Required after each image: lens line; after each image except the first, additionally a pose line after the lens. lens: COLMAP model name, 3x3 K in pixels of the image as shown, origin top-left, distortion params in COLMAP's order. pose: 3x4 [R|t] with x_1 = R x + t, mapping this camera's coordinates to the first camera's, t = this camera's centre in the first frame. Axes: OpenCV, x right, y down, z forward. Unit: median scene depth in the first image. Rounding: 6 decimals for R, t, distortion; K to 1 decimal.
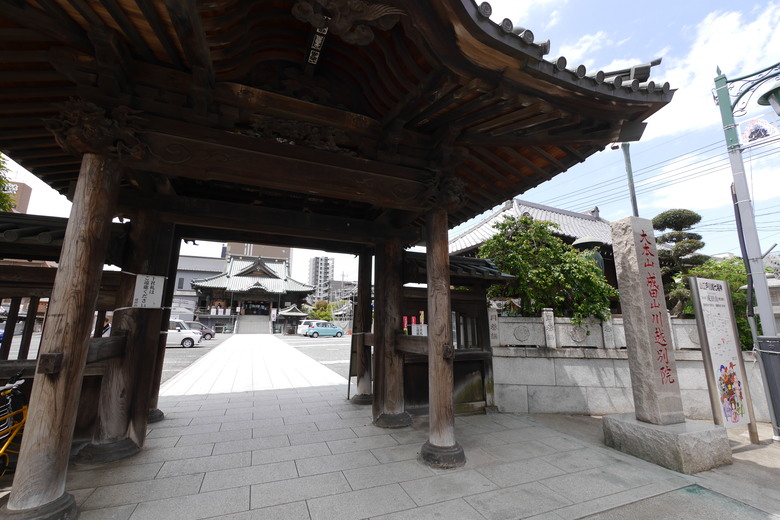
lens RADIAL K [[324.8, 0, 388.5], [0, 324.8, 256.2], [0, 0, 1]] dist [0.000405, 0.000003]
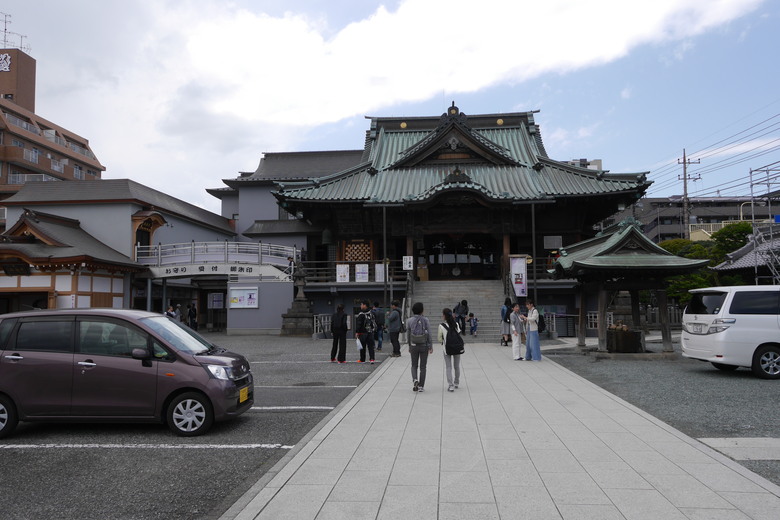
lens RADIAL K [[636.2, 0, 389.5], [0, 636.2, 259.6], [0, 0, 1]] dist [0.001400, 0.000292]
pose [[0.886129, -0.045782, -0.461172, -0.188550], [0.108158, 0.988059, 0.109734, 0.088756], [0.450641, -0.147118, 0.880499, 0.438564]]
